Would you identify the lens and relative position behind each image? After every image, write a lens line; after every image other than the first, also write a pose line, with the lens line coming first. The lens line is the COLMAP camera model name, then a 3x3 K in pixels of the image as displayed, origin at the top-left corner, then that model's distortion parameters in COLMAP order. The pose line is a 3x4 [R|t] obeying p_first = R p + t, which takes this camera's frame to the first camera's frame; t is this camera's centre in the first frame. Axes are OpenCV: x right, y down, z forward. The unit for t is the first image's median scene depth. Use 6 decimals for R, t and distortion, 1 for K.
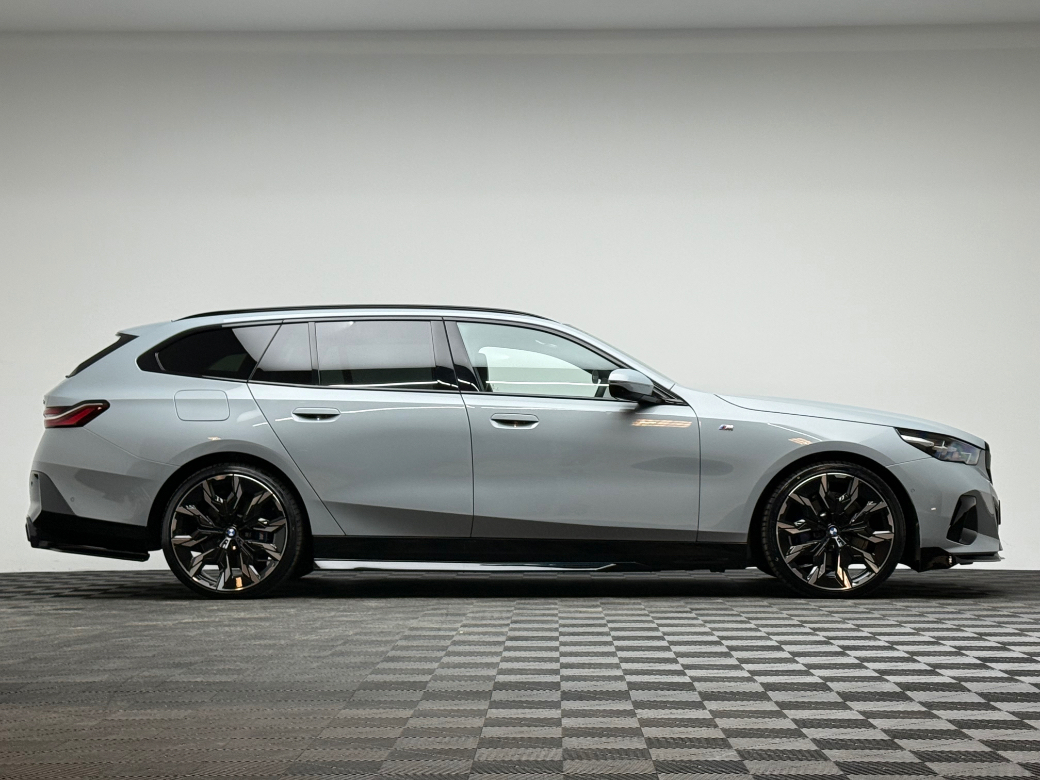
lens RADIAL K [[2015.2, 0, 520.0], [0, 2015.2, 395.4], [0, 0, 1]] dist [0.130976, 0.000000]
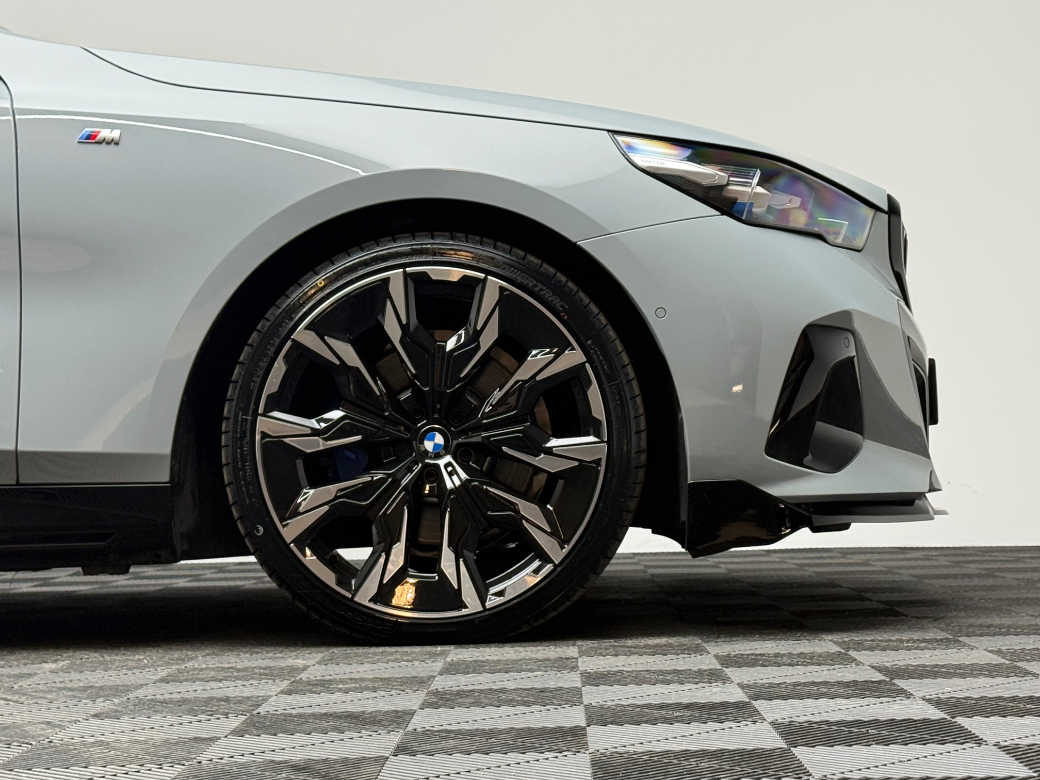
lens RADIAL K [[2015.2, 0, 525.7], [0, 2015.2, 394.7], [0, 0, 1]] dist [0.130976, 0.000000]
pose [[0.999727, -0.023027, 0.003976, 0.169679], [0.023013, 0.999729, 0.003643, 0.058618], [-0.004059, -0.003550, 0.999985, 0.667716]]
